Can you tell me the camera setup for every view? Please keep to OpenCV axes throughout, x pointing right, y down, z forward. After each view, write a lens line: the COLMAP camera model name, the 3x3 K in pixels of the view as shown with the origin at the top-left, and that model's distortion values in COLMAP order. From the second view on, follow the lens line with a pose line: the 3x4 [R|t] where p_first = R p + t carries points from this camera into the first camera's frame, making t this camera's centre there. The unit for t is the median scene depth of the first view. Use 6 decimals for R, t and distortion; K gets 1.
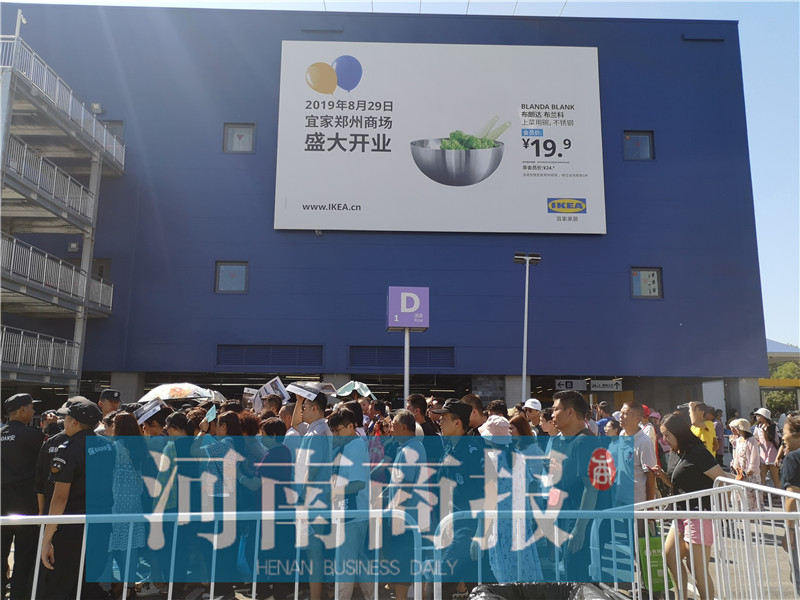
lens RADIAL K [[626.4, 0, 401.7], [0, 626.4, 296.9], [0, 0, 1]] dist [0.030395, -0.016220]
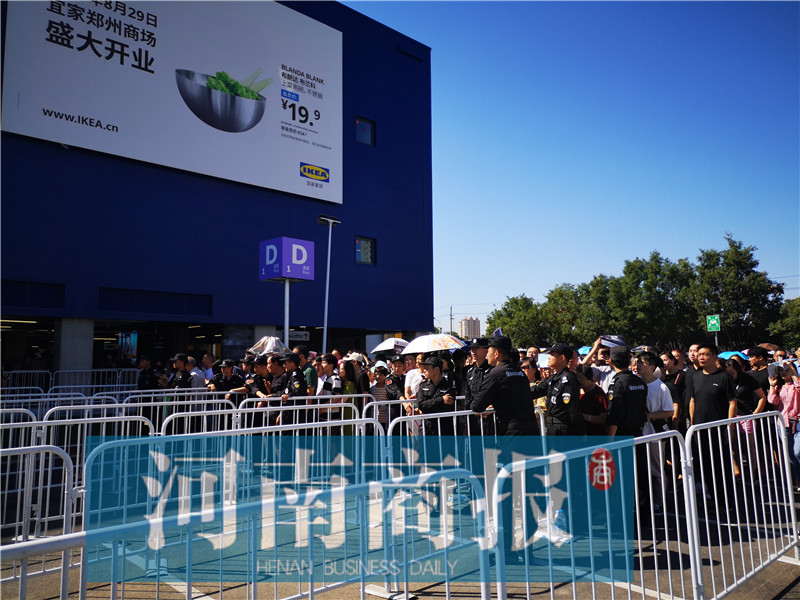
lens RADIAL K [[626.4, 0, 398.5], [0, 626.4, 299.8], [0, 0, 1]] dist [0.030395, -0.016220]
pose [[0.747362, 0.056013, 0.662052, -0.332986], [-0.110474, 0.993046, 0.040692, 0.013782], [-0.655169, -0.103551, 0.748352, 0.064227]]
